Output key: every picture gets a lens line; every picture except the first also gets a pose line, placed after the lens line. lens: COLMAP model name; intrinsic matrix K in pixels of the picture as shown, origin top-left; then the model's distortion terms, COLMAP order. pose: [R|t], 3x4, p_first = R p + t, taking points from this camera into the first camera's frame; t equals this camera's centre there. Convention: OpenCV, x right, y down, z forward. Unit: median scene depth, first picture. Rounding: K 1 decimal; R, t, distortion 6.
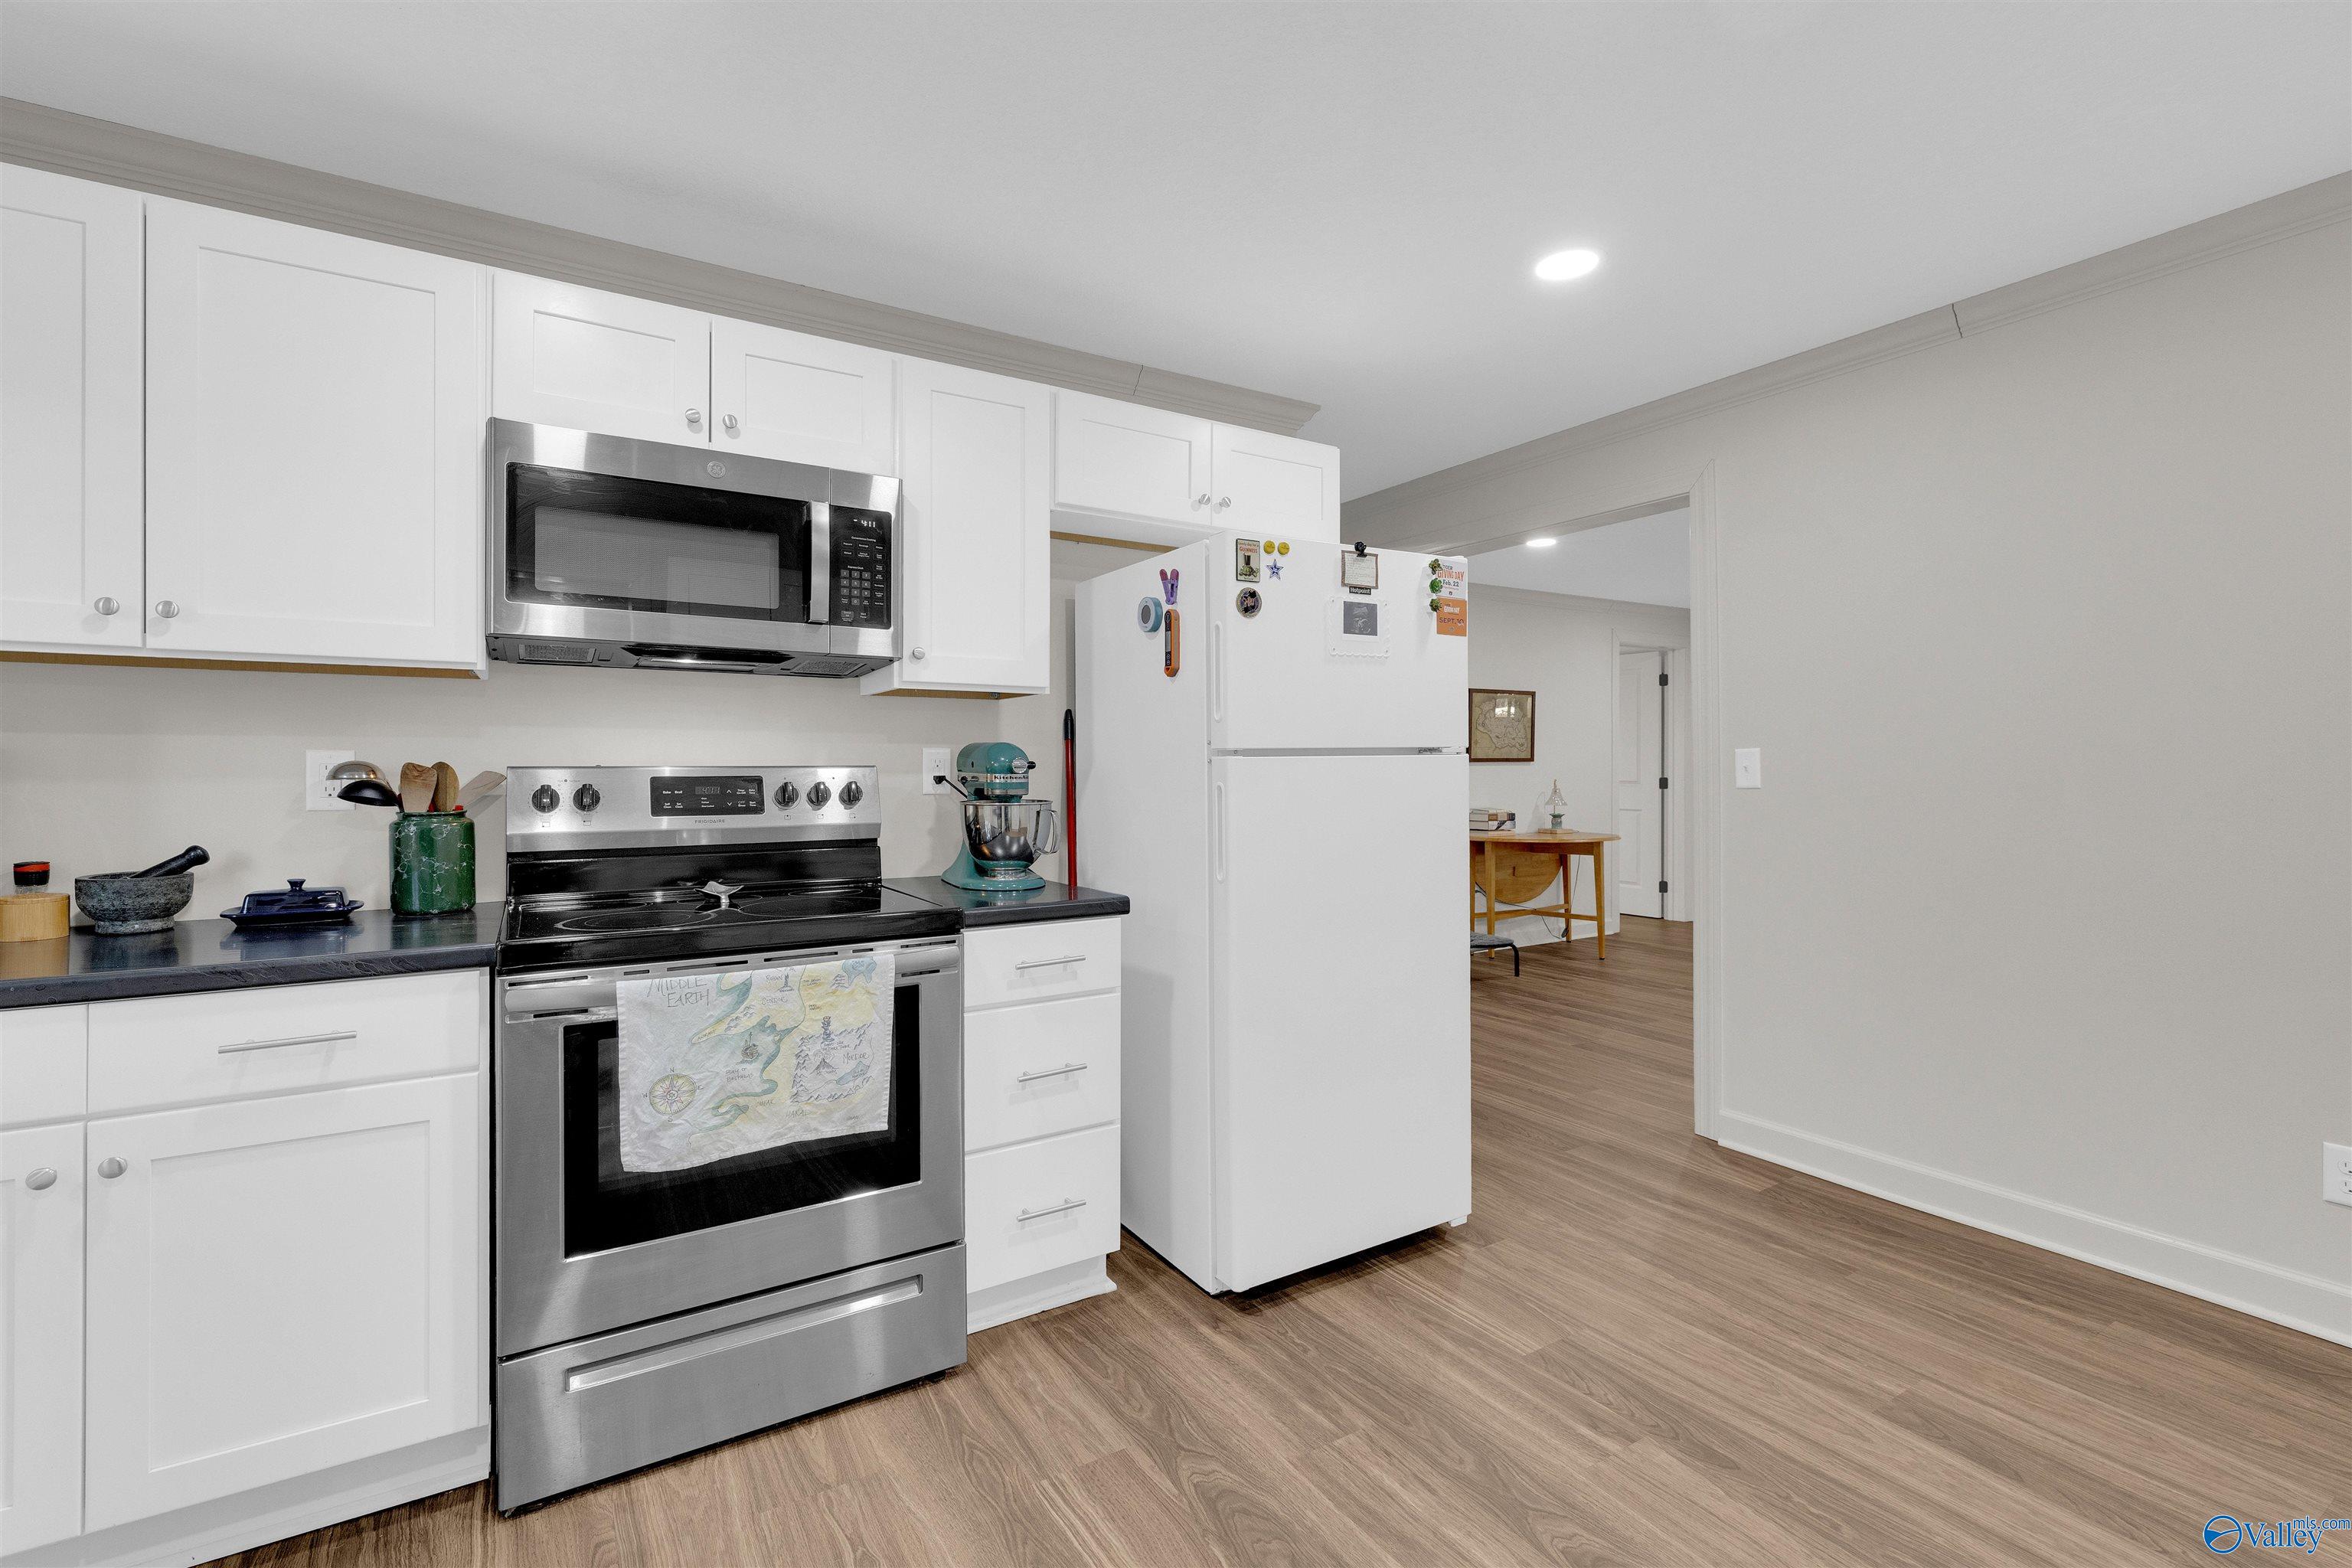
lens RADIAL K [[1011.2, 0, 1162.7], [0, 1011.2, 757.6], [0, 0, 1]] dist [0.000281, 0.000103]
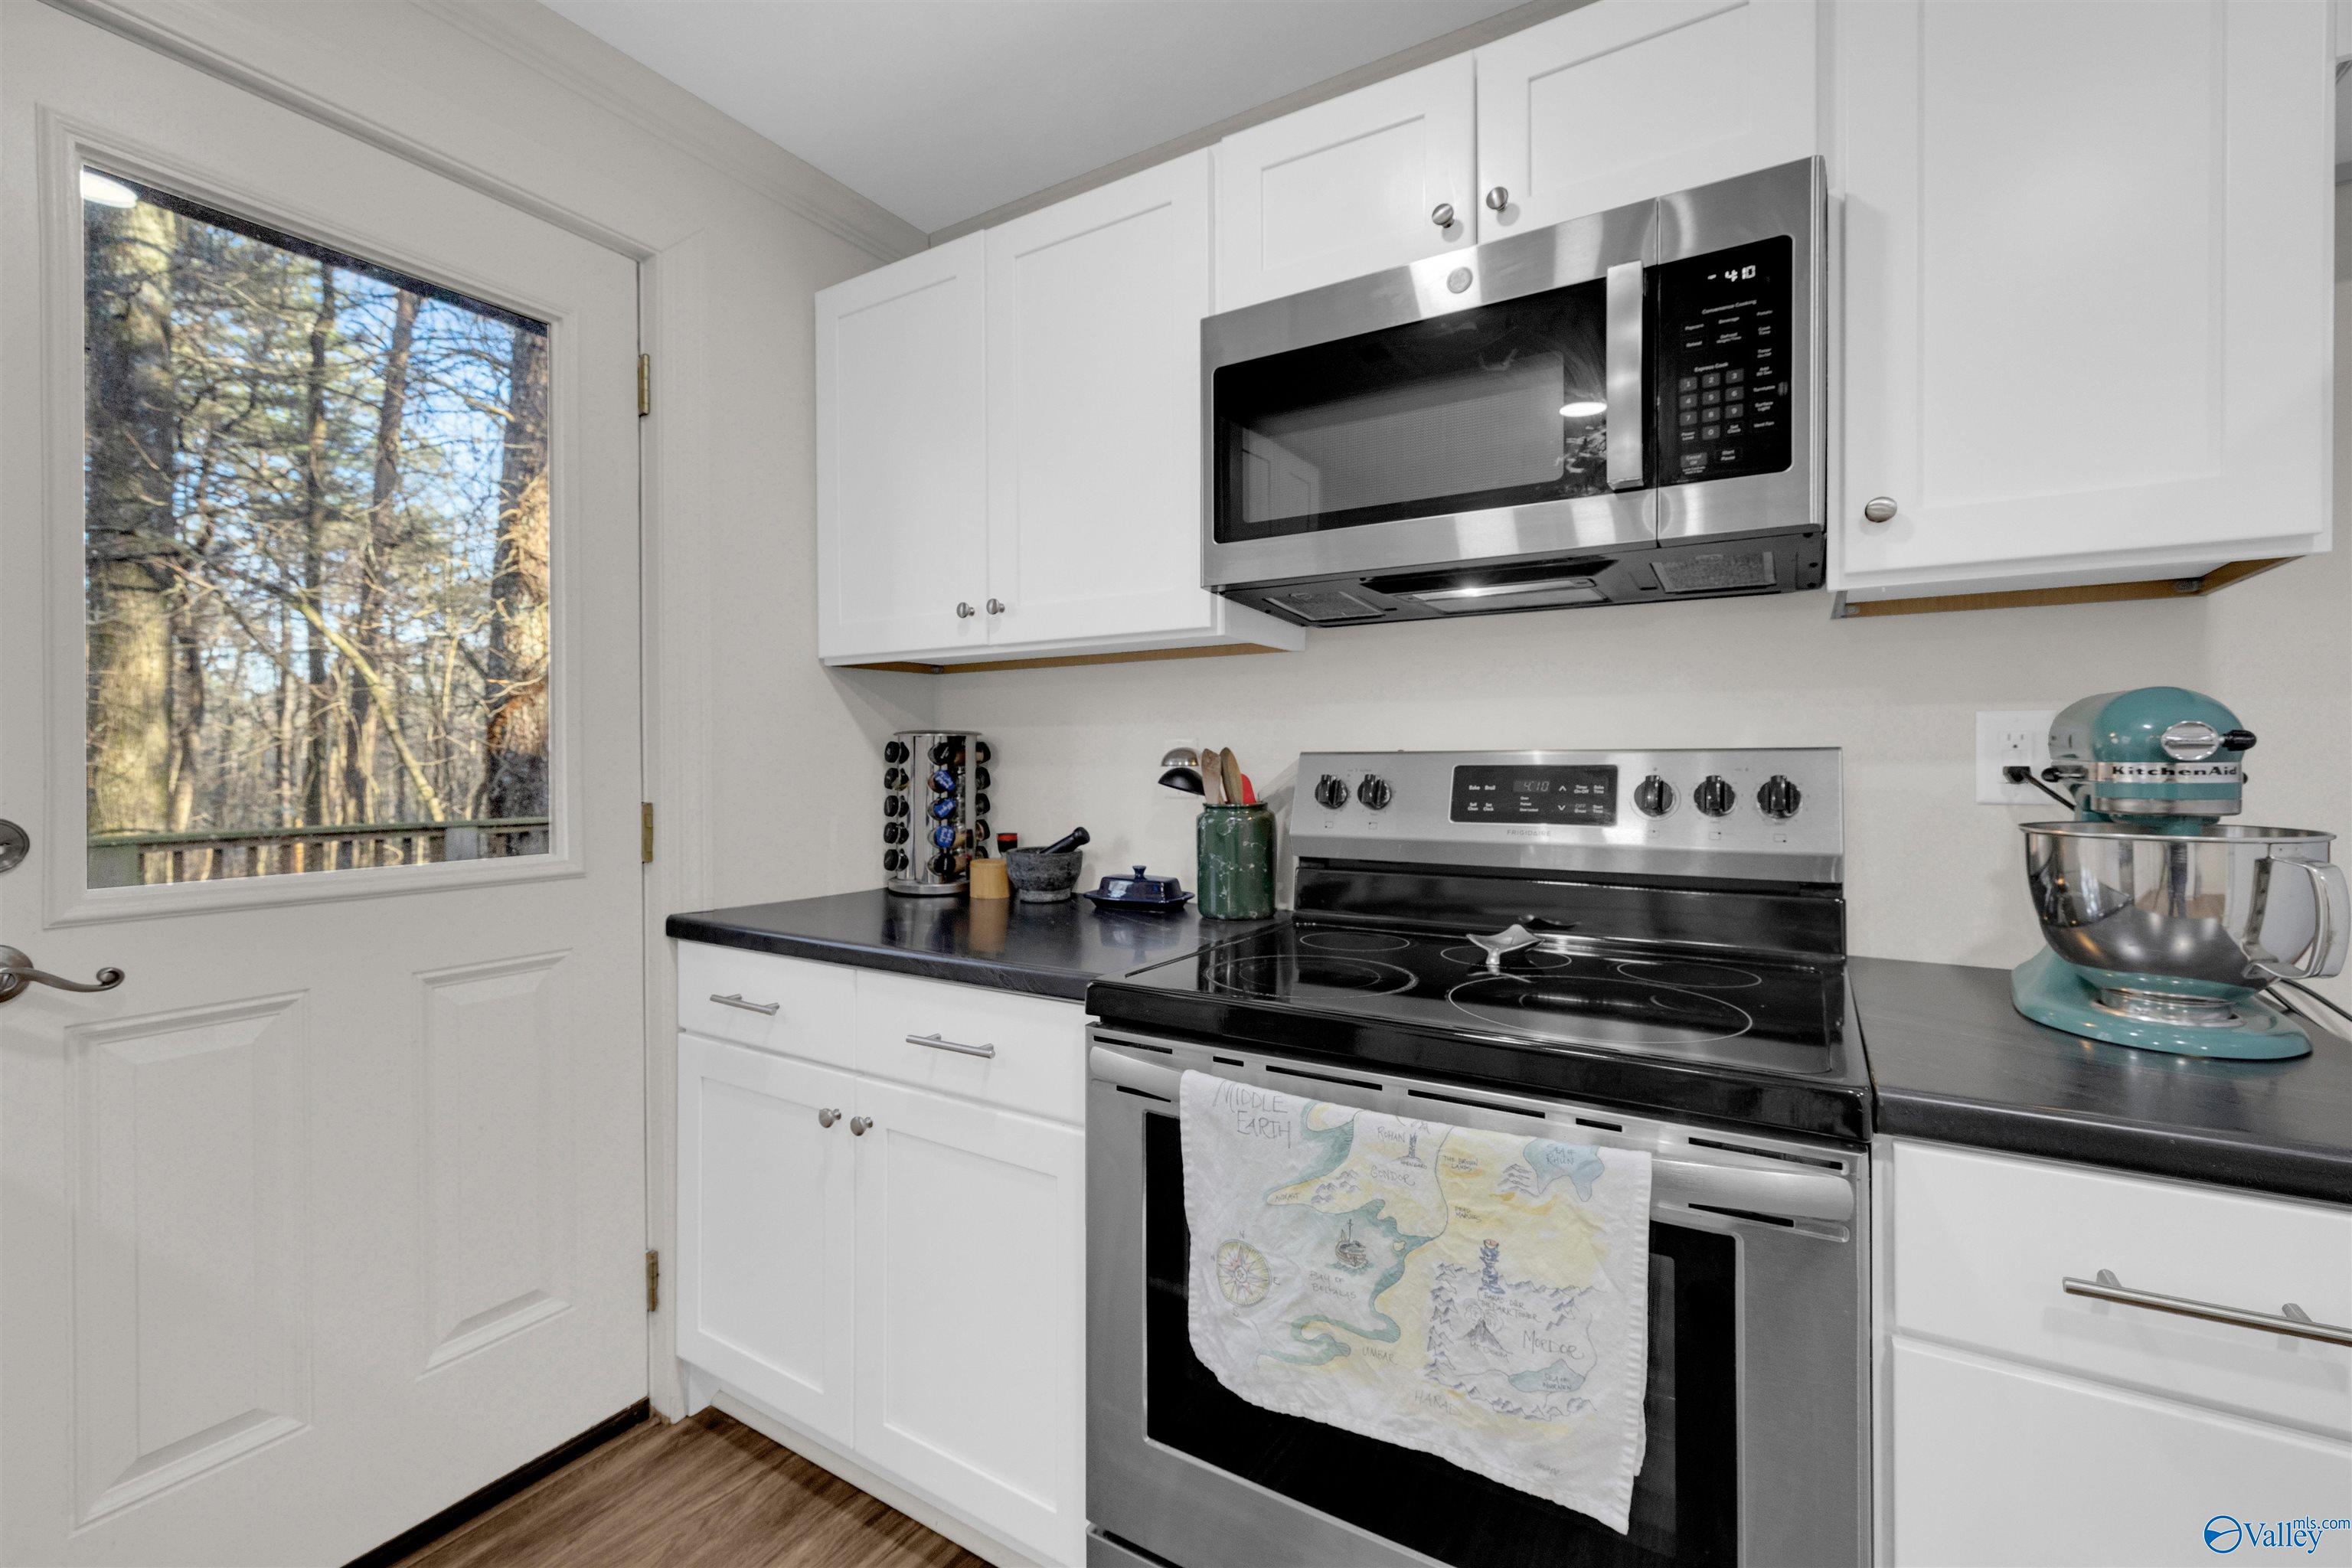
lens RADIAL K [[1011.2, 0, 1162.7], [0, 1011.2, 757.6], [0, 0, 1]] dist [0.000281, 0.000103]
pose [[0.437311, -0.000836, -0.899310, 0.047713], [0.012360, 0.999911, 0.005080, 0.008686], [0.899225, -0.013337, 0.437283, 0.581557]]
